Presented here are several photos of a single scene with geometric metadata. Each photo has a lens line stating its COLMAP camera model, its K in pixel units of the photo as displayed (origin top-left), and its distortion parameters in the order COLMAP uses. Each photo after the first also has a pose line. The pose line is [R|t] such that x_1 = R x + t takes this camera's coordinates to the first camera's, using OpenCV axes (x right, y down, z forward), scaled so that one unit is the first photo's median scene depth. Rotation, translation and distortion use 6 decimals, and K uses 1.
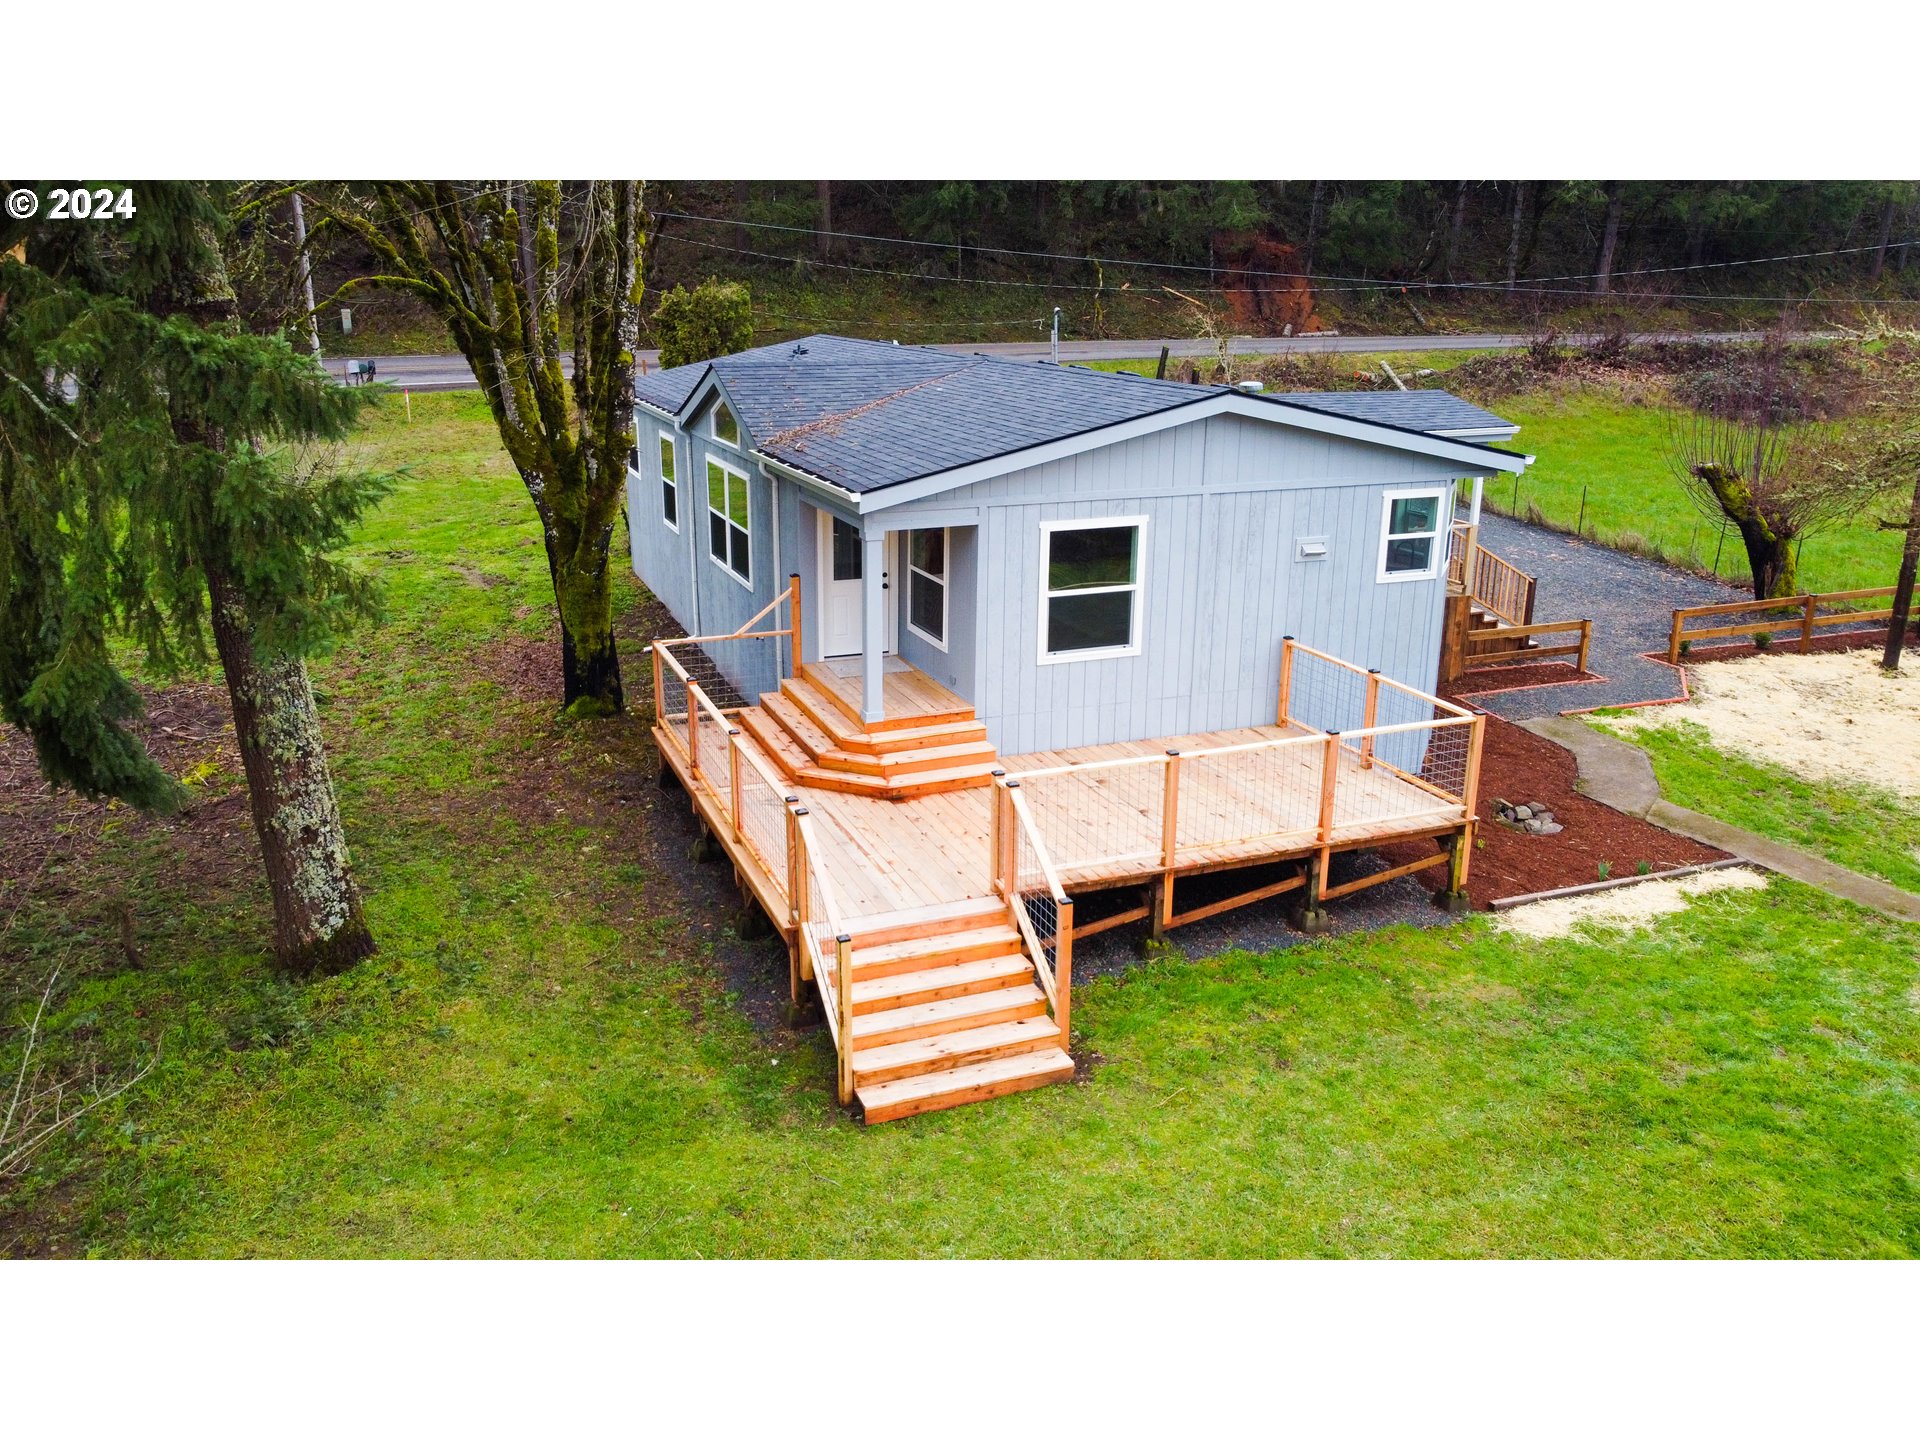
lens RADIAL K [[1466.0, 0, 952.7], [0, 1466.0, 715.3], [0, 0, 1]] dist [-0.000944, -0.002511]
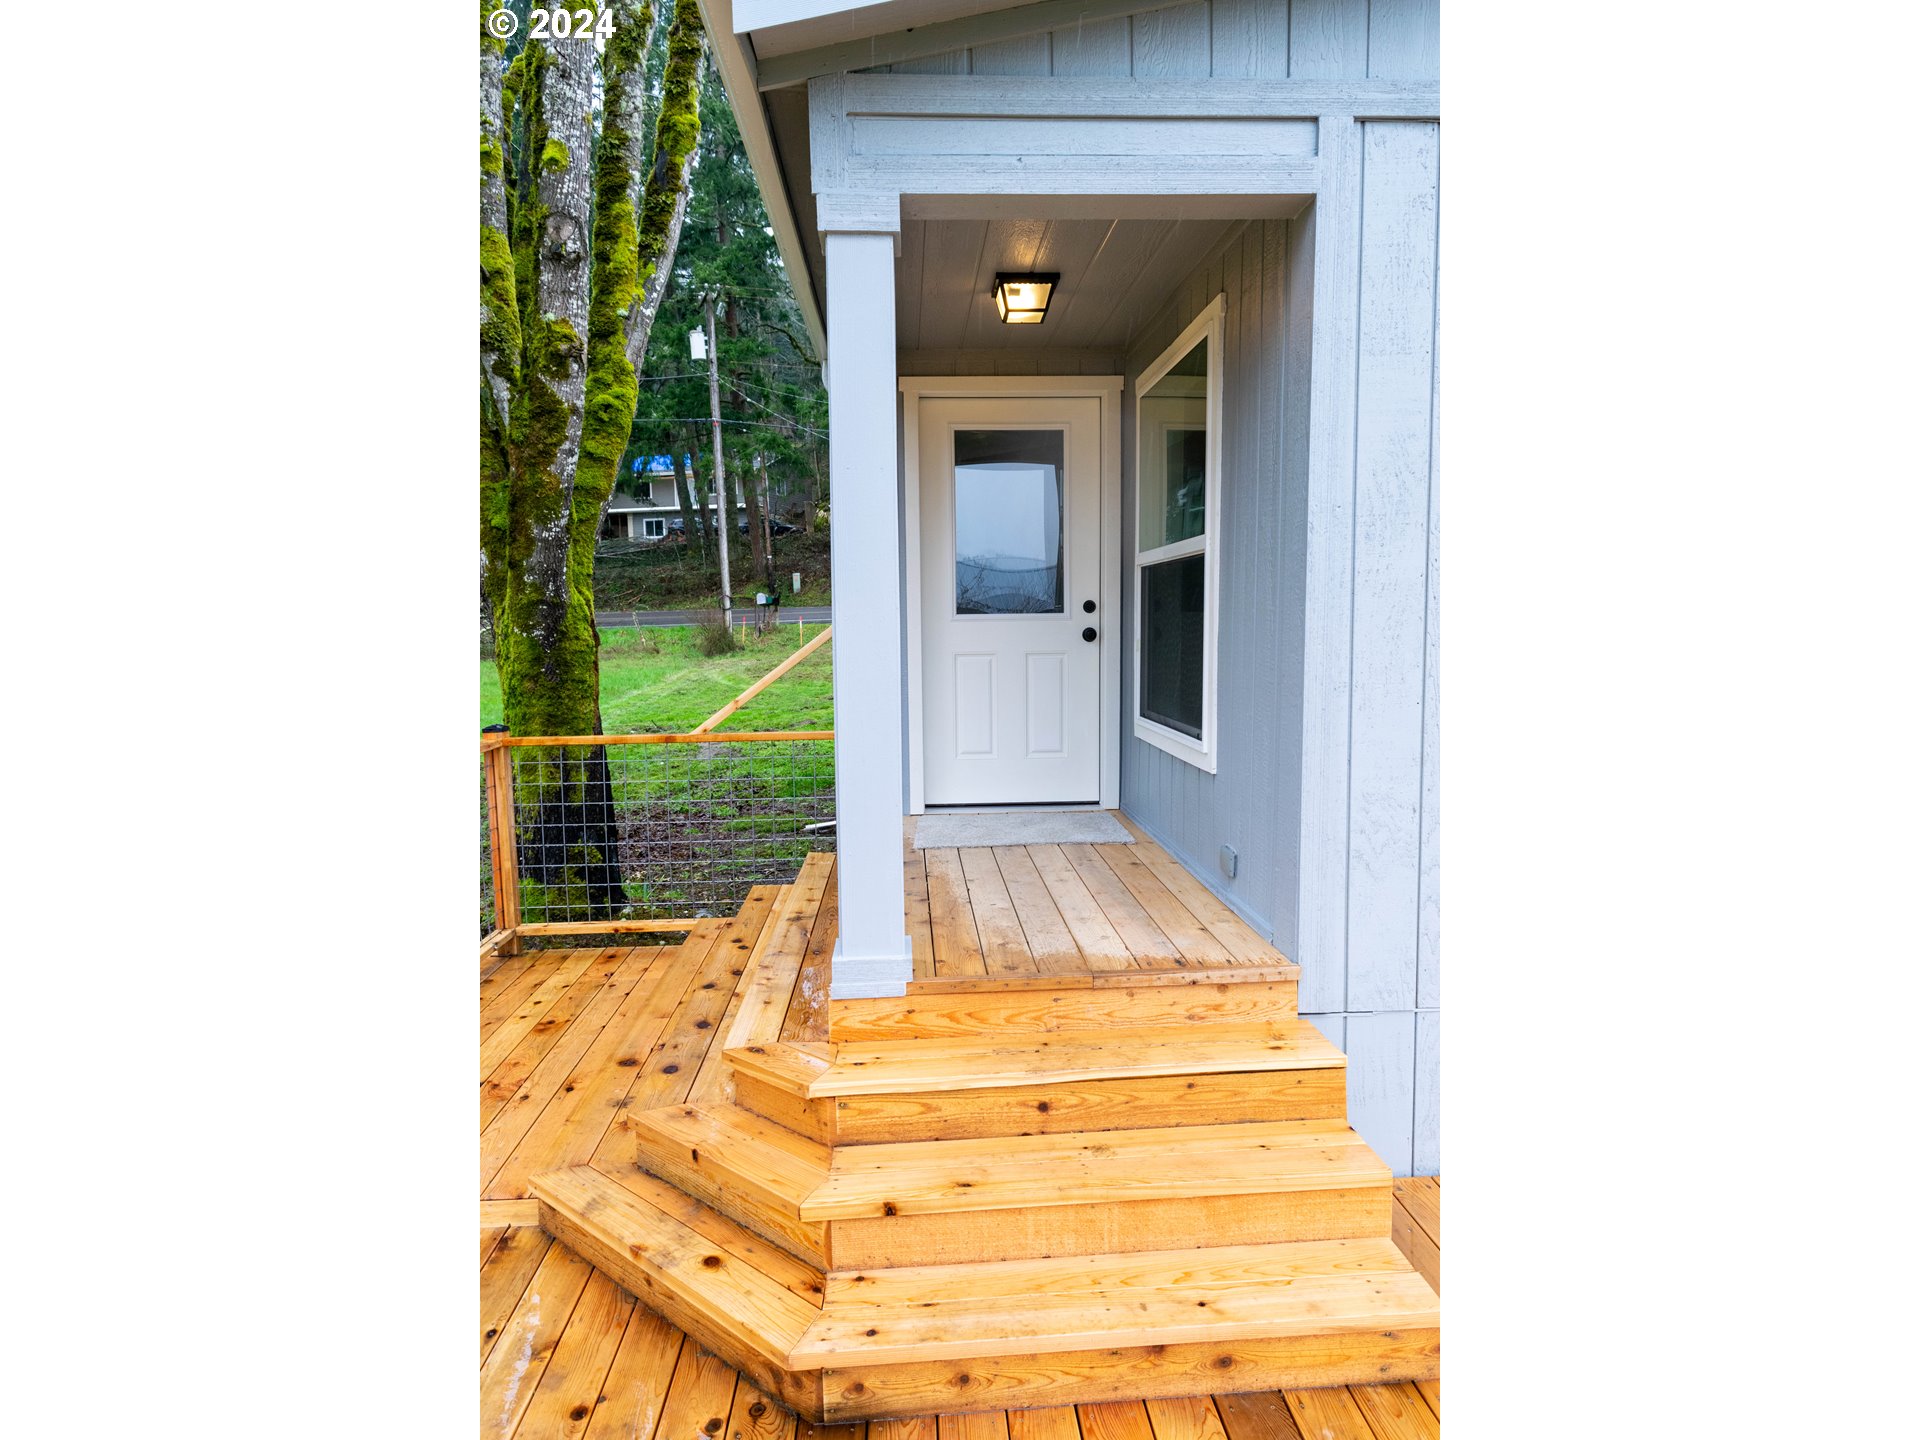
lens RADIAL K [[1104.4, 0, 963.3], [0, 1104.4, 724.9], [0, 0, 1]] dist [0.011682, 0.000448]
pose [[0.946725, 0.005897, -0.321990, 0.020291], [-0.067462, 0.981280, -0.180383, -0.007444], [0.314899, 0.192495, 0.929400, 0.761132]]
